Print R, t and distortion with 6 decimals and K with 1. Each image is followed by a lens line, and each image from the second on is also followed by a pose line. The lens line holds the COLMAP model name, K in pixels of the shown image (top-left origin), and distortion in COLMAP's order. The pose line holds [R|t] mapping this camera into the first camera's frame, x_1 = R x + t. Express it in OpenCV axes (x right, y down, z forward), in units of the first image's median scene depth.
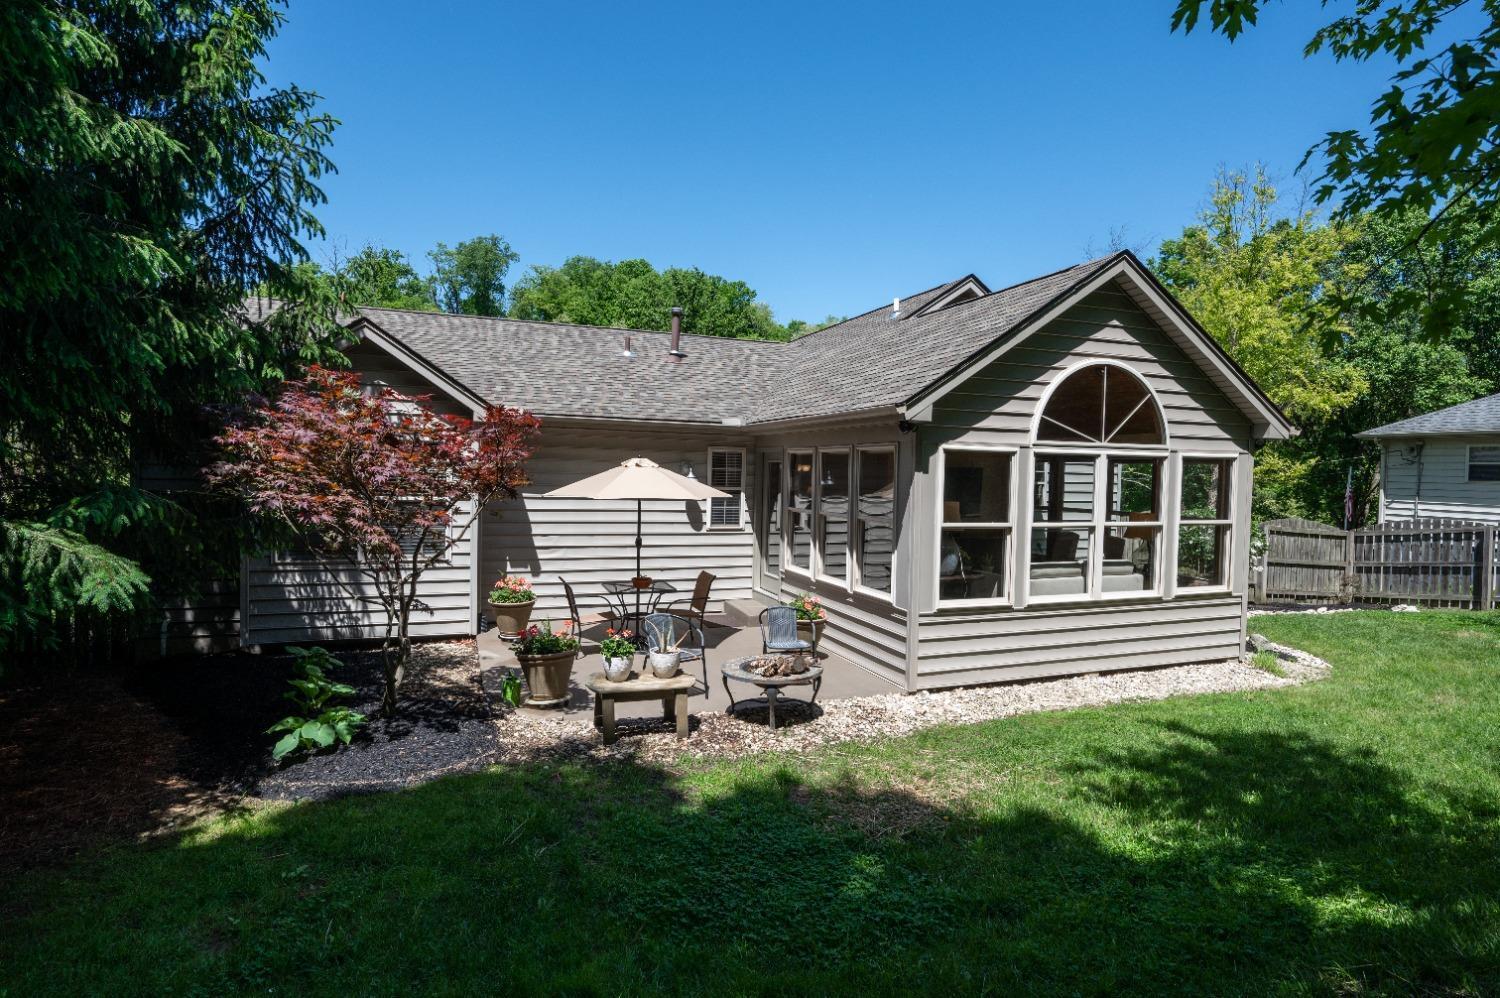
lens RADIAL K [[767.1, 0, 749.6], [0, 767.1, 498.4], [0, 0, 1]] dist [-0.018467, -0.000766]
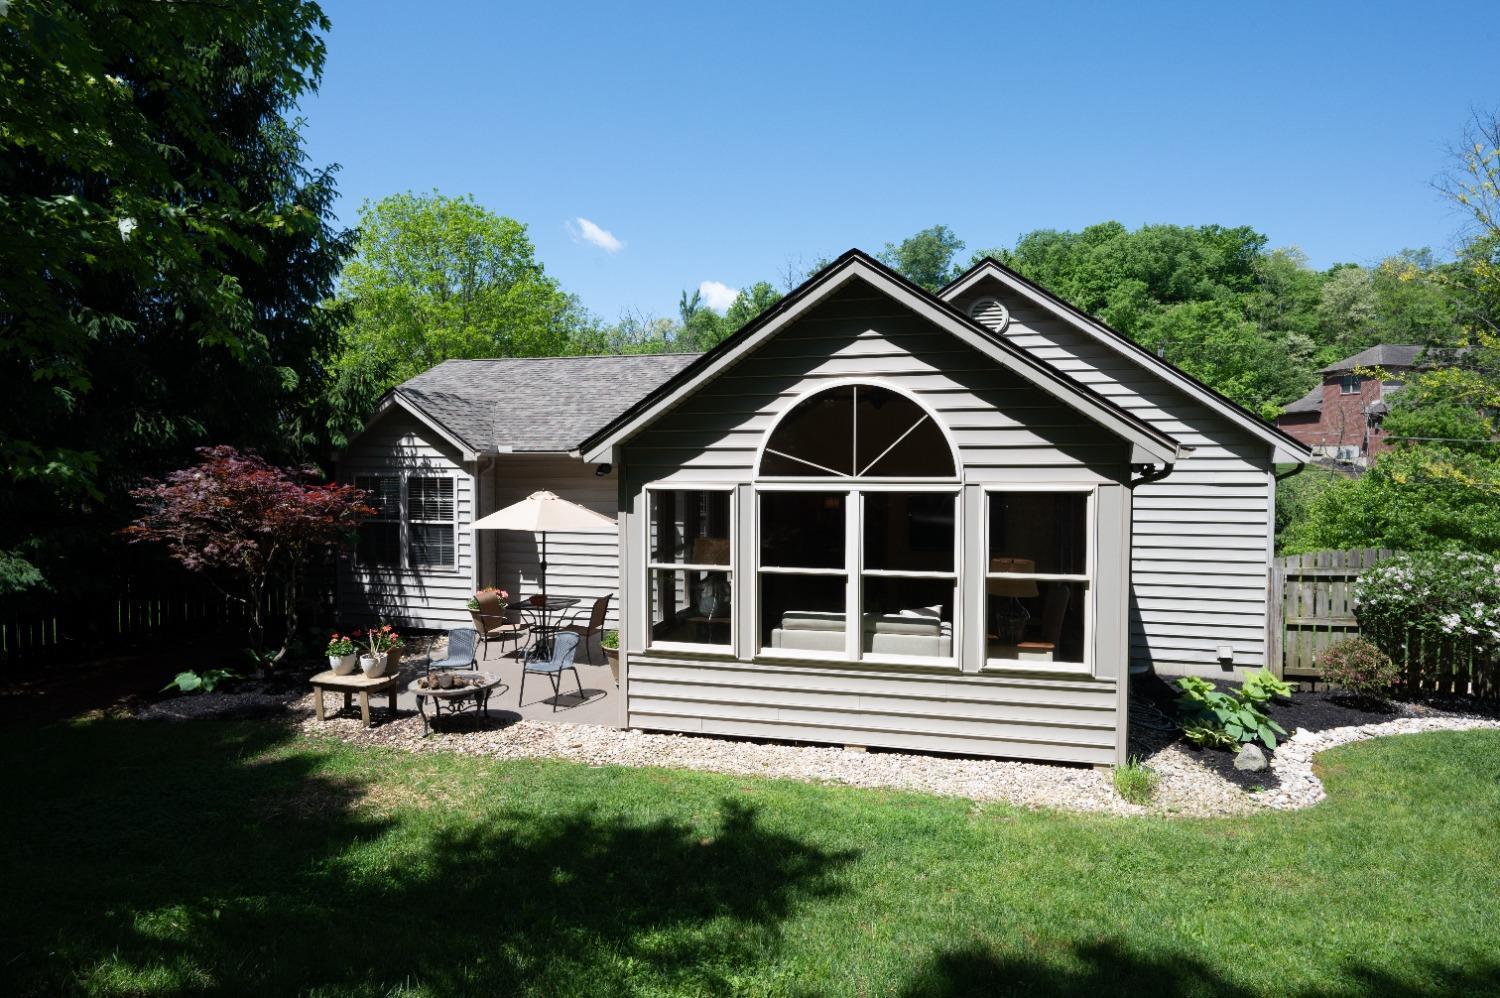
lens RADIAL K [[825.2, 0, 749.7], [0, 825.2, 495.2], [0, 0, 1]] dist [-0.006466, -0.000319]
pose [[0.820811, 0.002374, -0.571194, 0.891717], [-0.003380, 0.999994, -0.000700, -0.051265], [0.571189, 0.002506, 0.820815, 0.180958]]
